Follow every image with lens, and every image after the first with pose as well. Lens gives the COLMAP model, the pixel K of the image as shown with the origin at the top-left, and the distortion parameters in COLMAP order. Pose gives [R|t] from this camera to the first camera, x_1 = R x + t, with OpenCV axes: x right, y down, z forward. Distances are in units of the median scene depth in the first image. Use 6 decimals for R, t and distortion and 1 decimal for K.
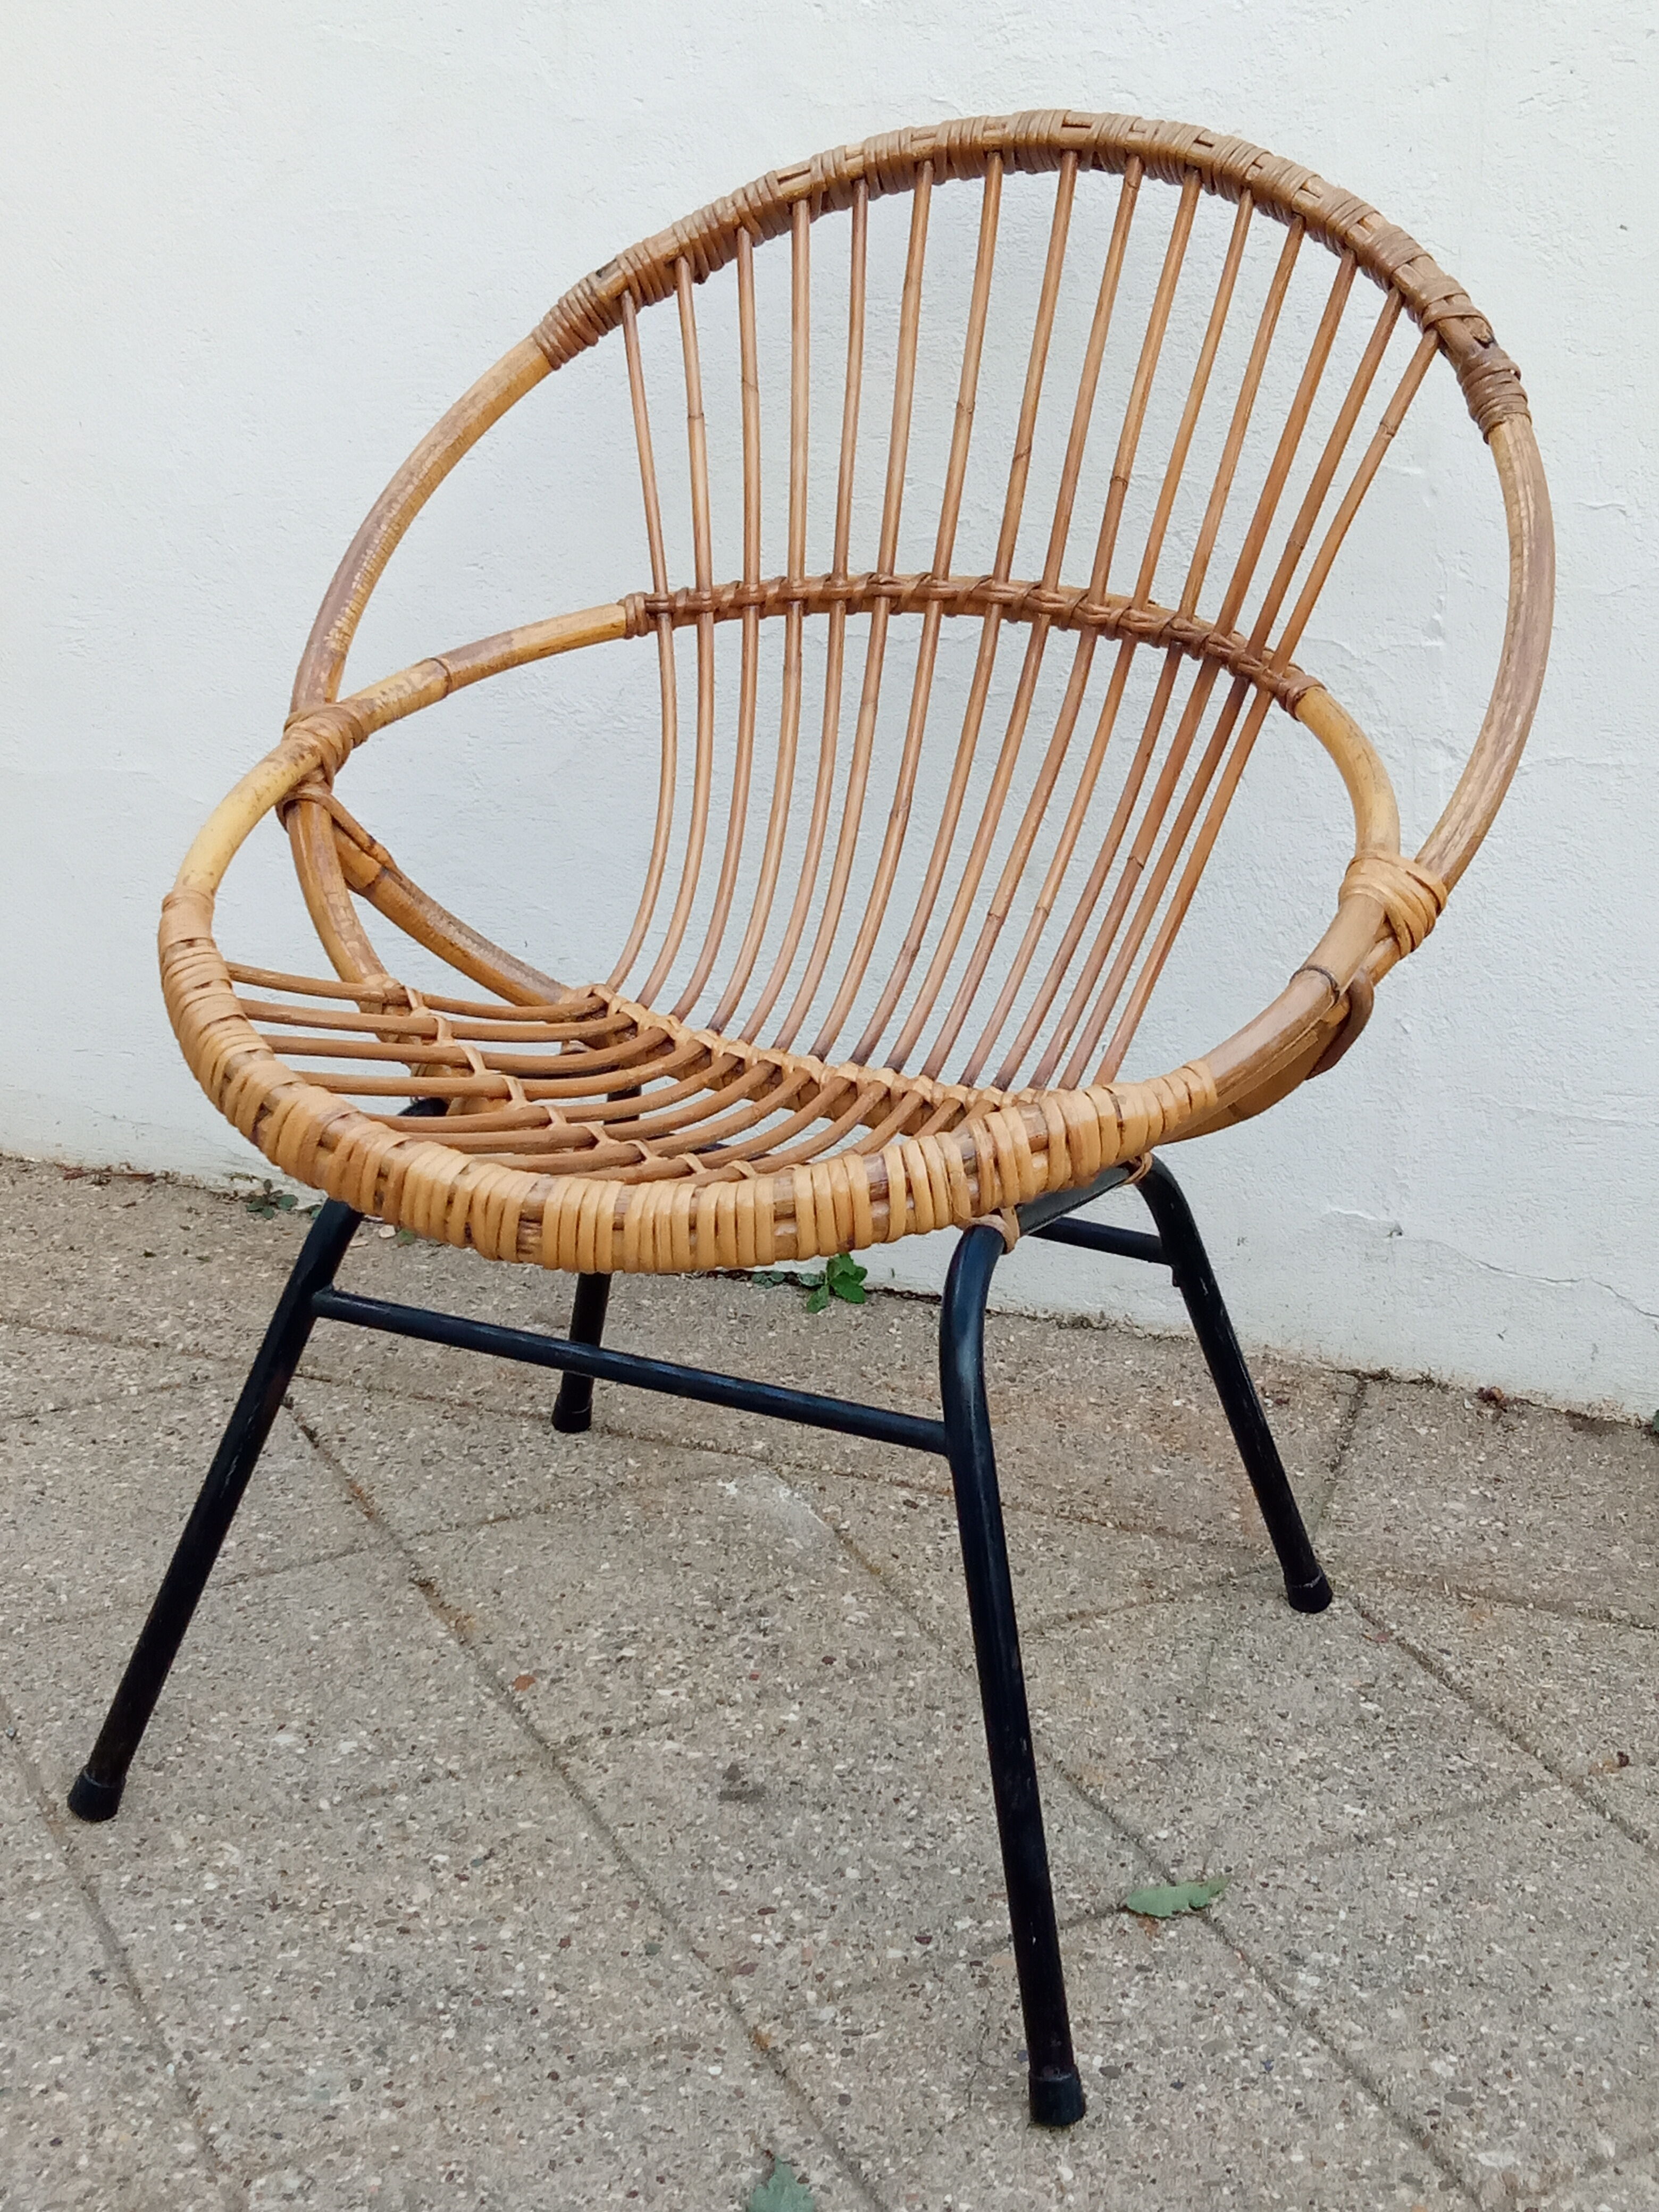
lens RADIAL K [[3130.6, 0, 842.6], [0, 3130.6, 1114.7], [0, 0, 1]] dist [0.136394, -0.491575]
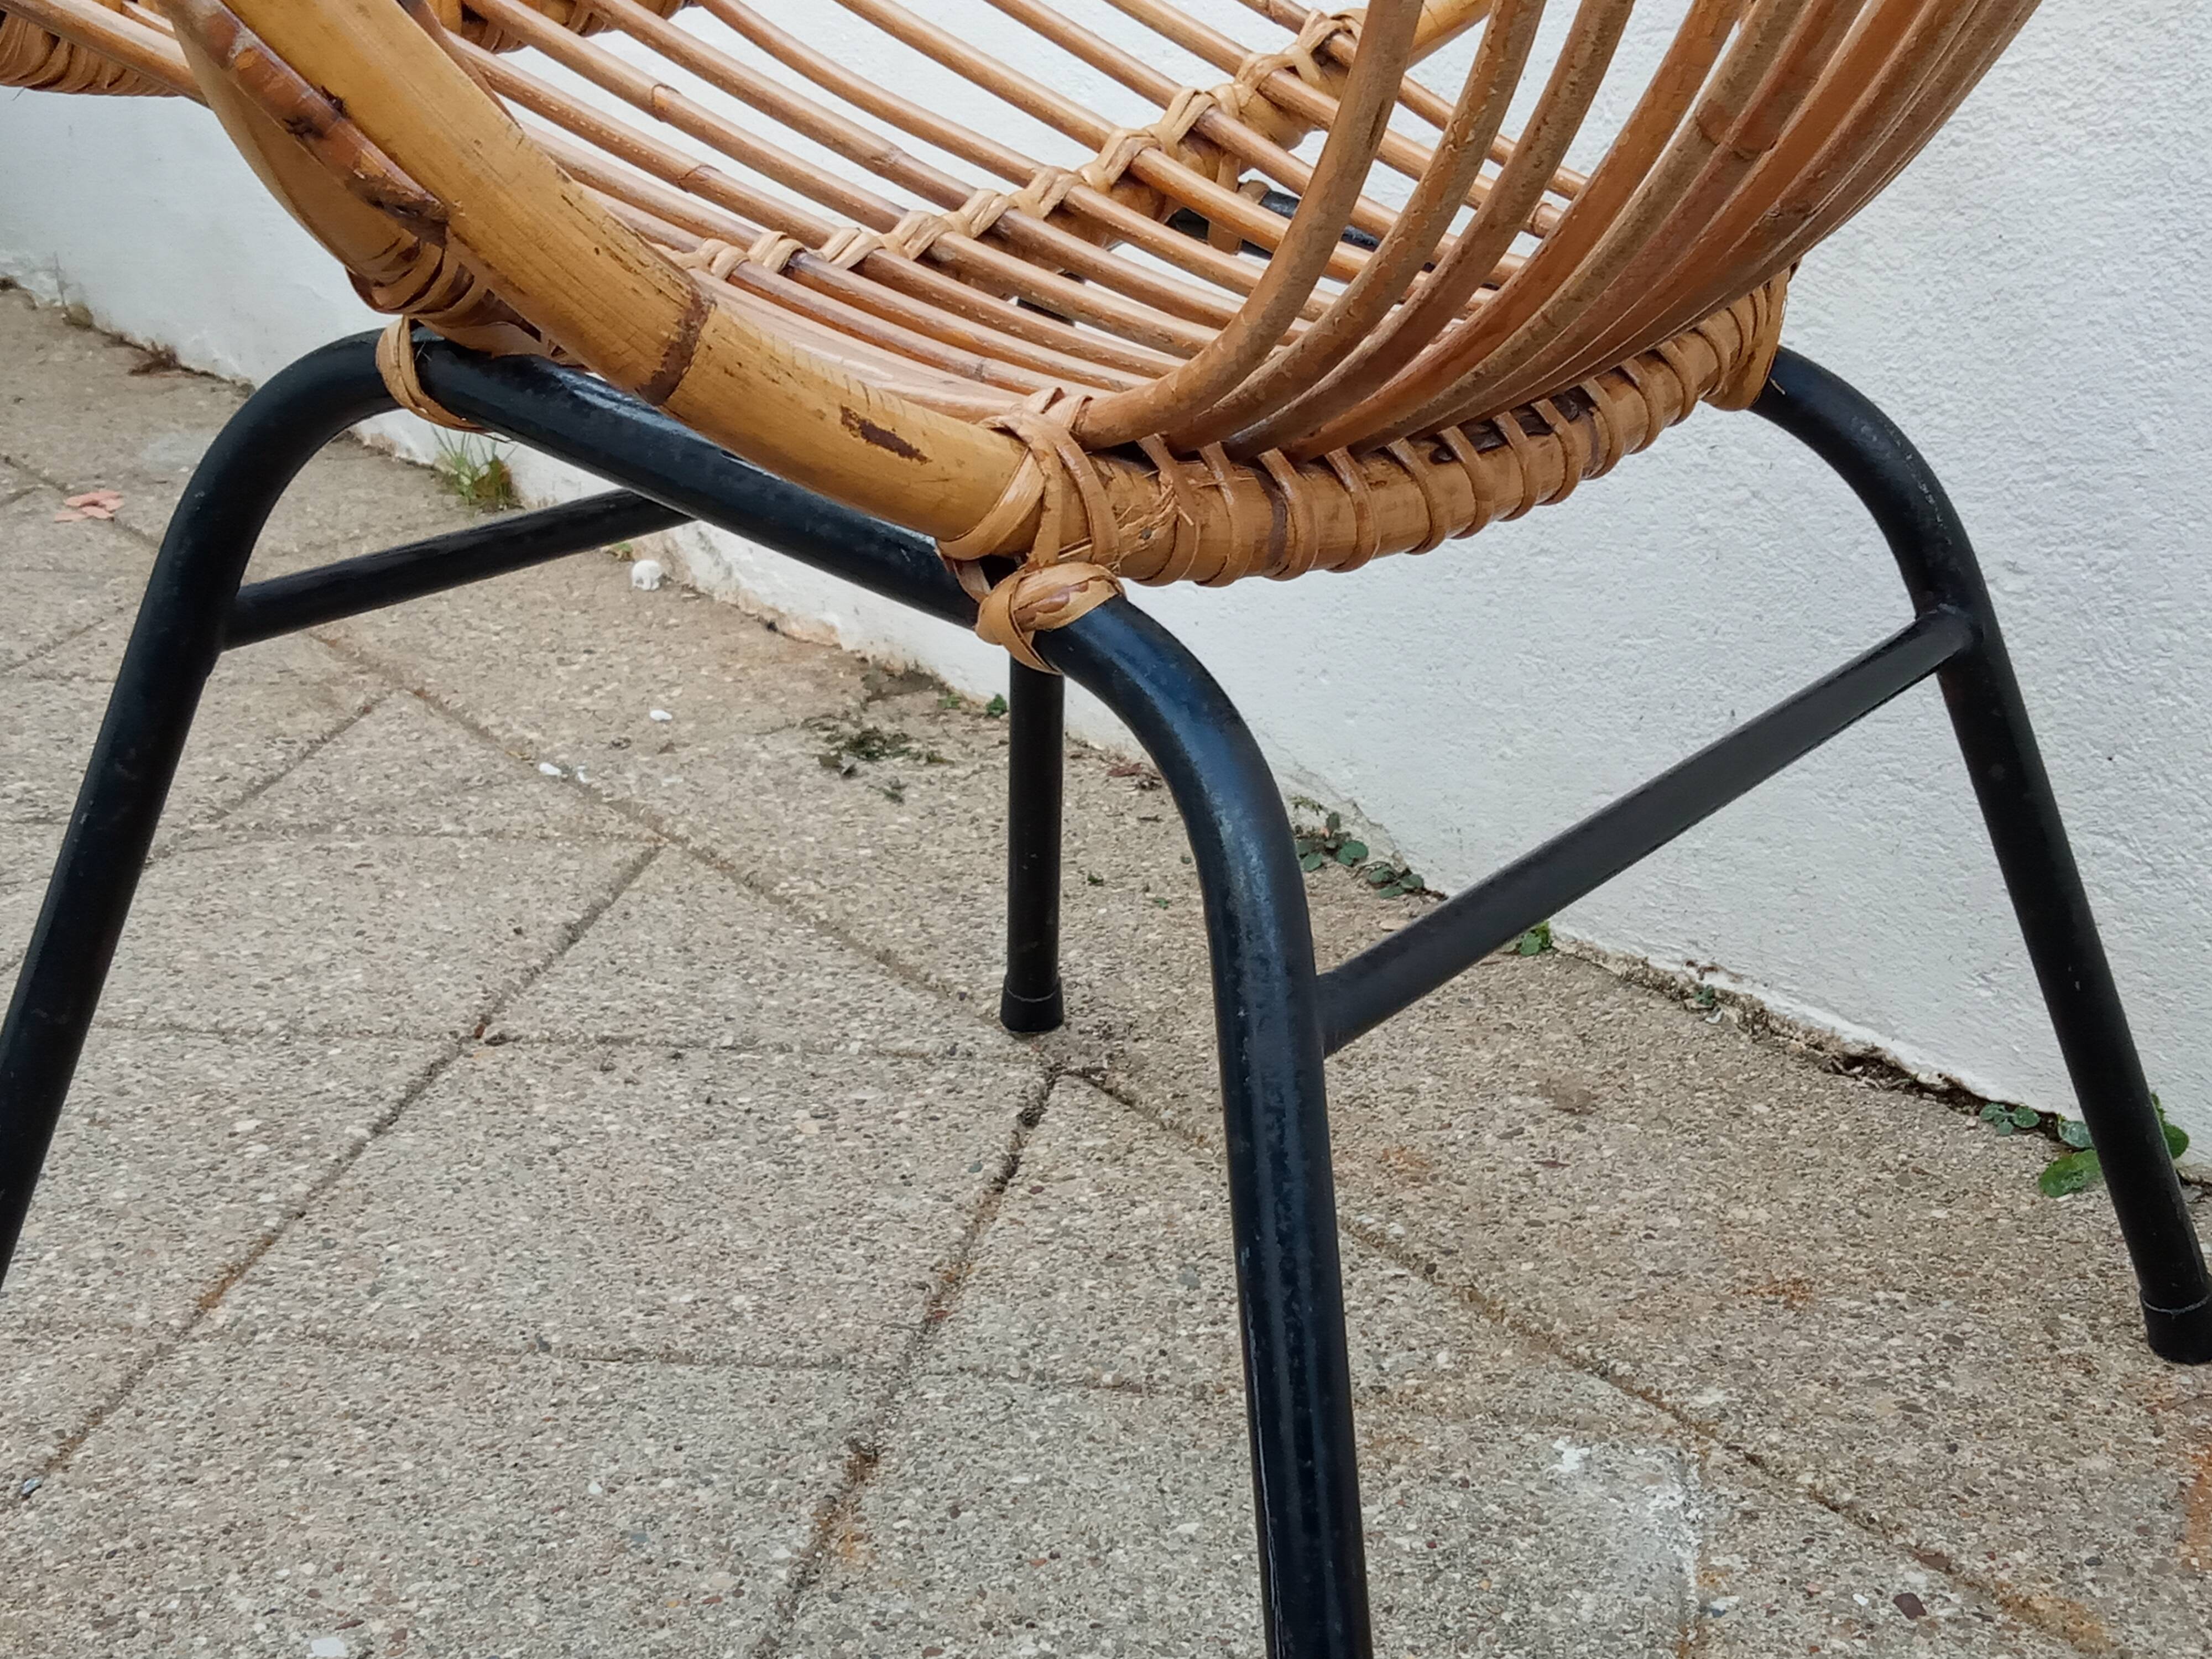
lens RADIAL K [[3130.6, 0, 1106.0], [0, 3130.6, 829.5], [0, 0, 1]] dist [0.136394, -0.491575]
pose [[0.788323, 0.151457, -0.596328, 0.207932], [-0.190566, 0.981671, -0.002594, 0.047221], [0.585005, 0.115685, 0.802737, 0.661032]]
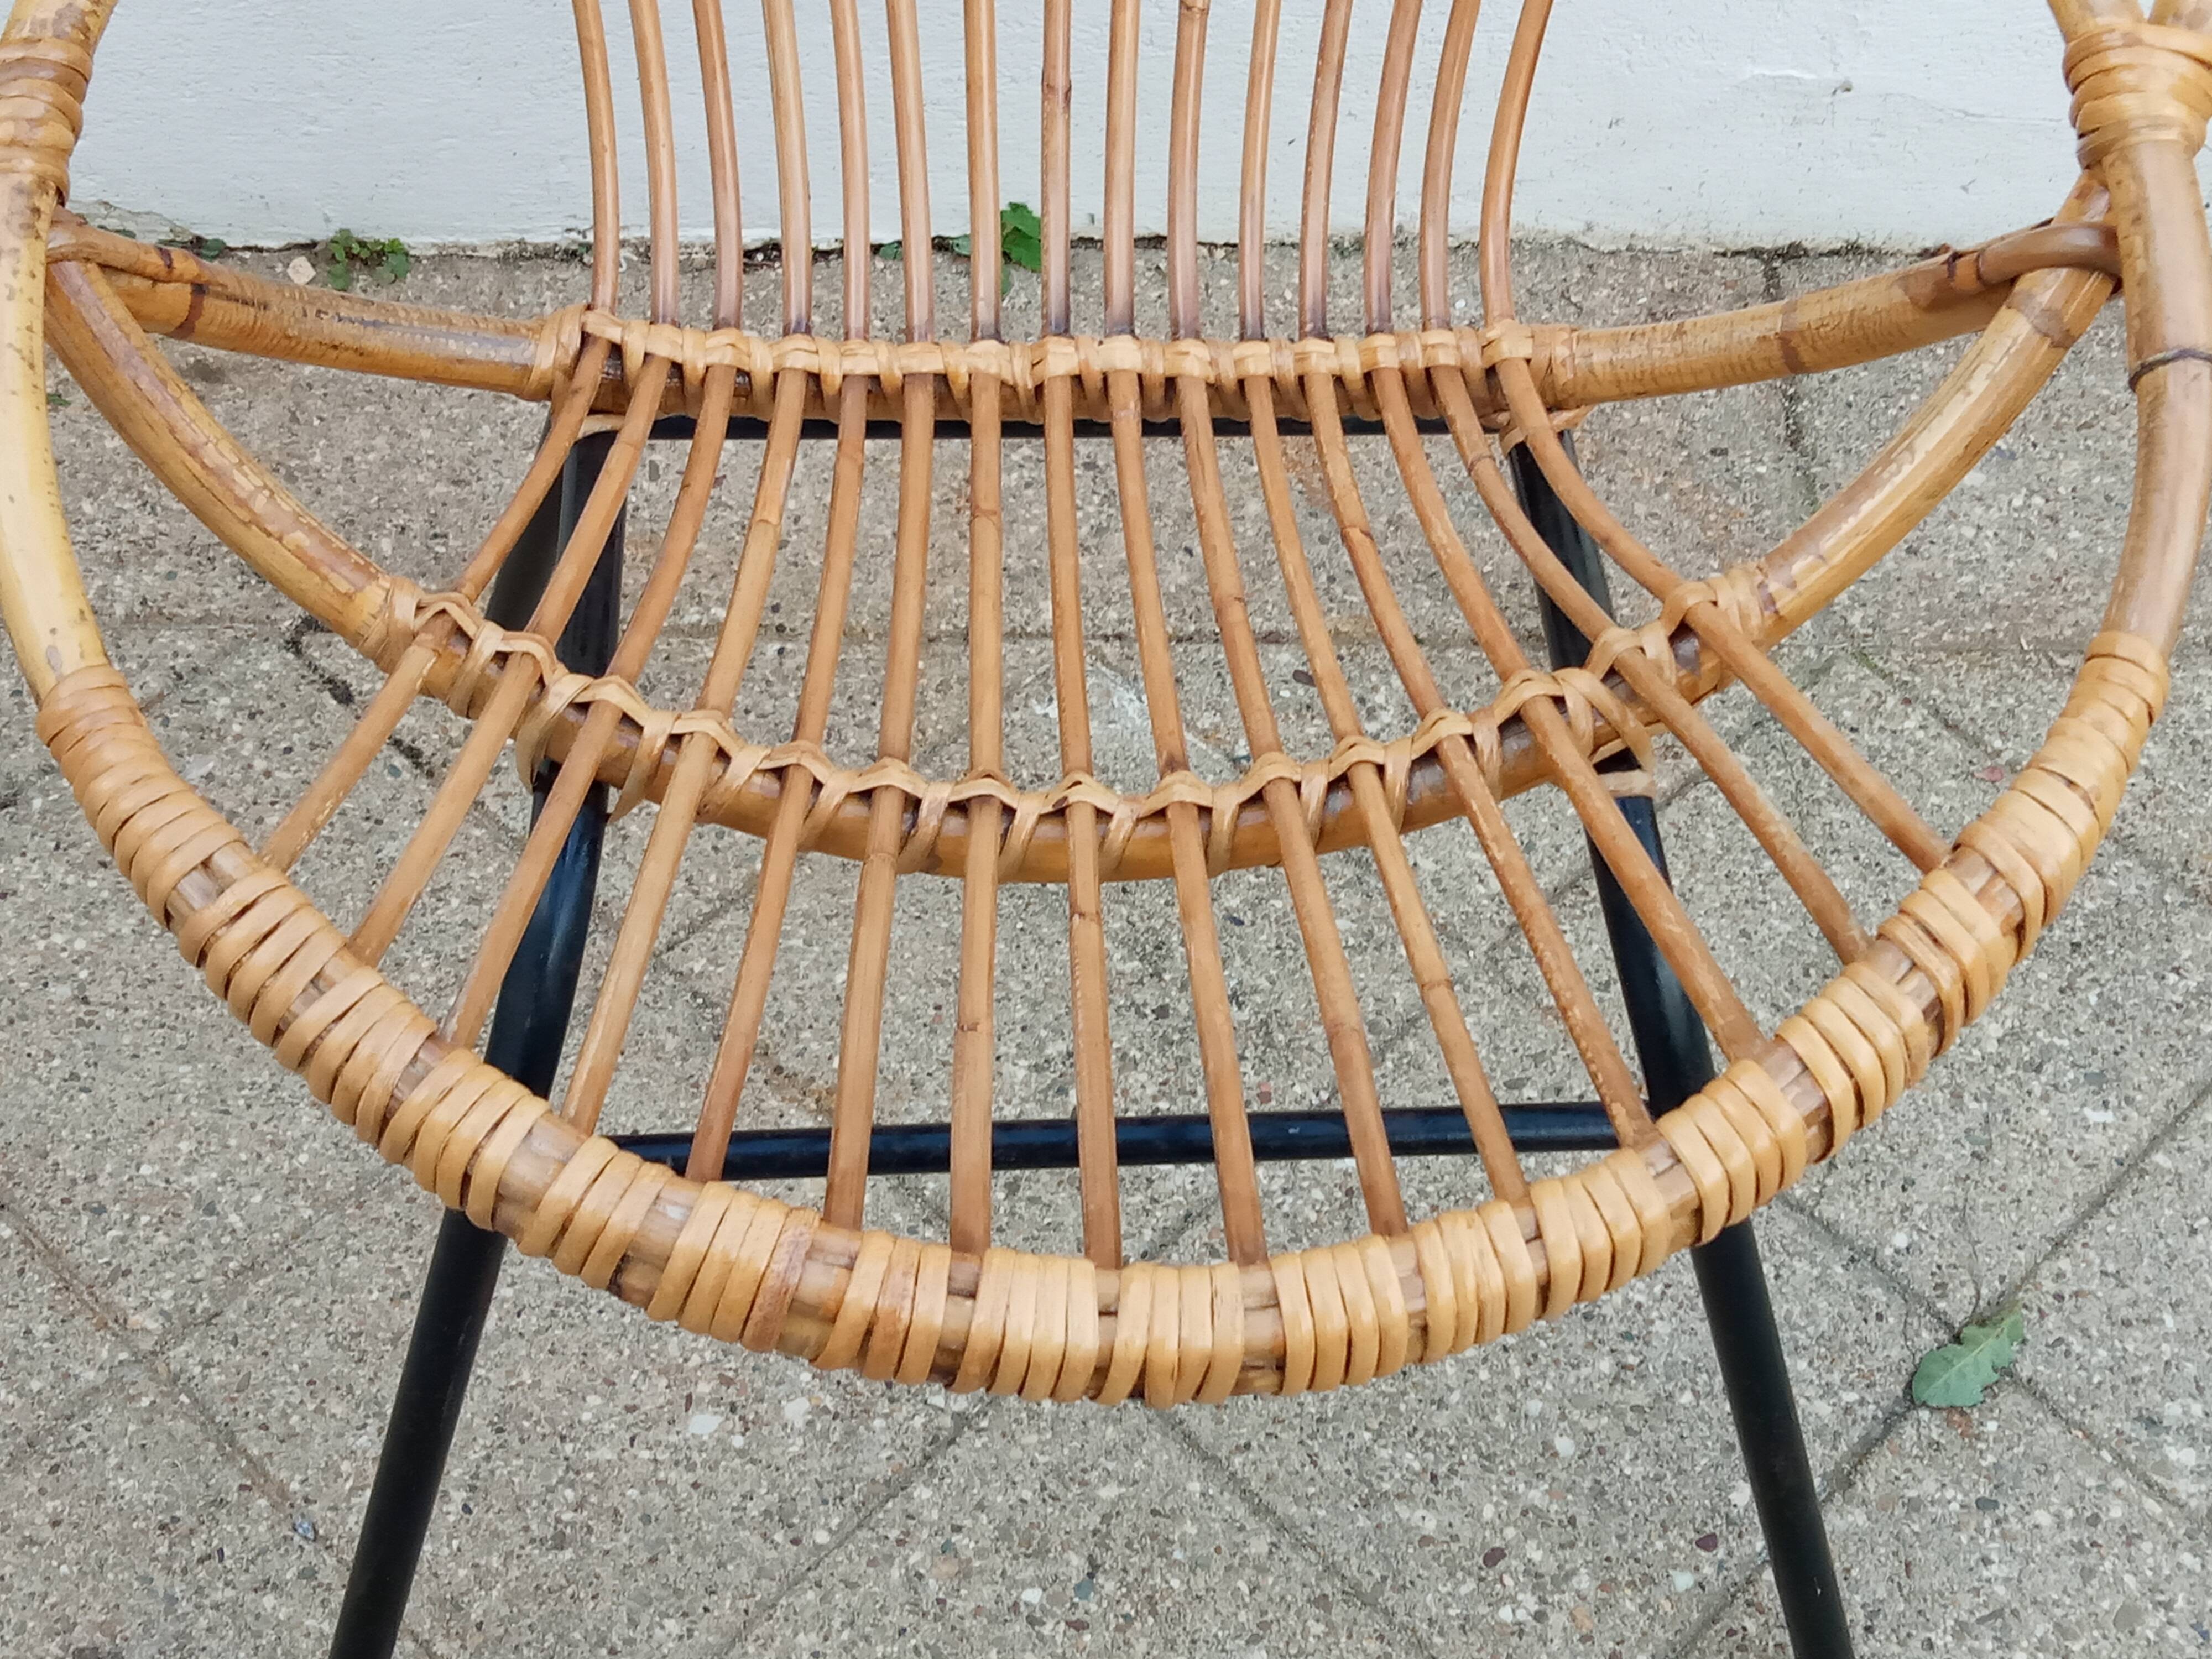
lens RADIAL K [[3145.0, 0, 1096.6], [0, 3145.0, 802.8], [0, 0, 1]] dist [0.107833, -0.314901]
pose [[0.945319, -0.263730, 0.191880, -0.196206], [0.117026, 0.823429, 0.555220, -0.299031], [-0.304428, -0.502405, 0.809267, 0.484423]]
